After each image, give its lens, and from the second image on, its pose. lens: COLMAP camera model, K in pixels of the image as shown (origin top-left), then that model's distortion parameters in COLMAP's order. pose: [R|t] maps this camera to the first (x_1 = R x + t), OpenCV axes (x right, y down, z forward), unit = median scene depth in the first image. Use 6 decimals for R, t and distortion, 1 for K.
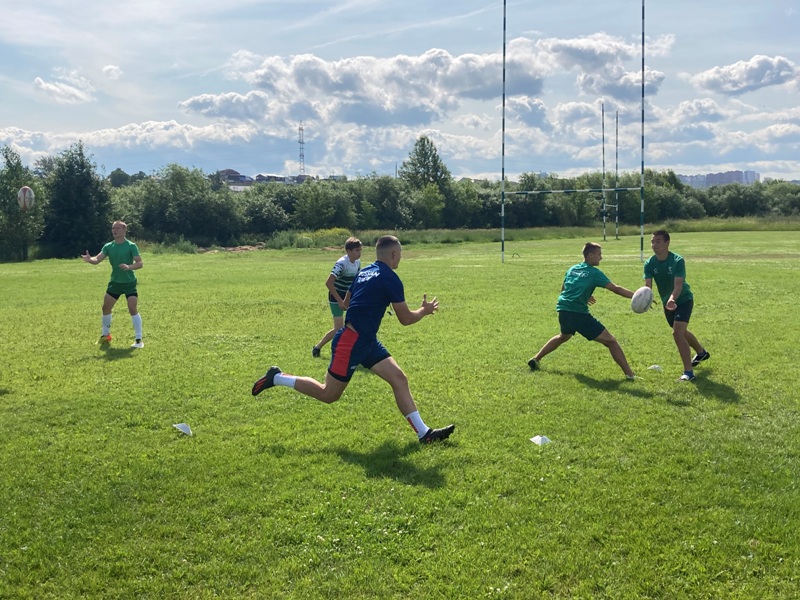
lens RADIAL K [[955.4, 0, 400.2], [0, 955.4, 300.5], [0, 0, 1]] dist [0.006901, 0.000000]
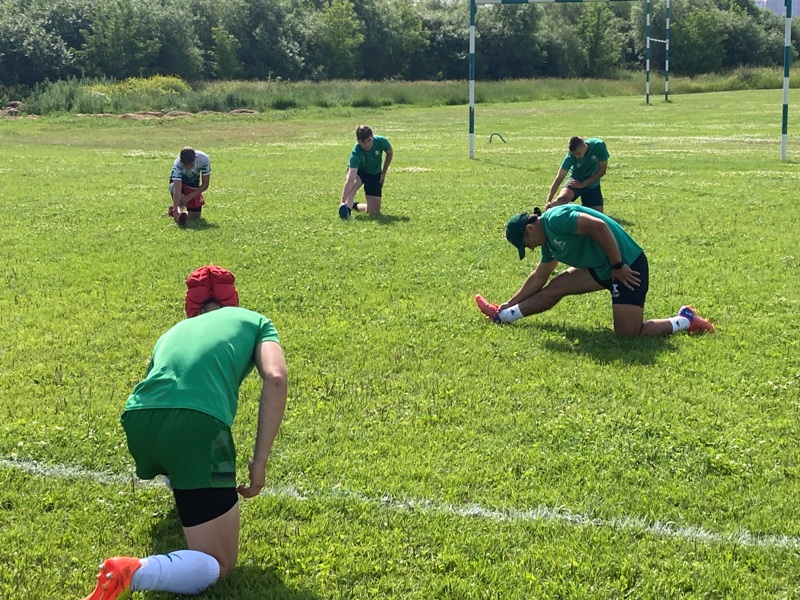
lens RADIAL K [[1449.0, 0, 400.3], [0, 1449.0, 299.5], [0, 0, 1]] dist [0.055243, 0.000000]
pose [[0.997832, -0.000993, 0.065807, 0.012222], [-0.003976, 0.997150, 0.075334, -0.010154], [-0.065695, -0.075432, 0.994985, 0.132022]]
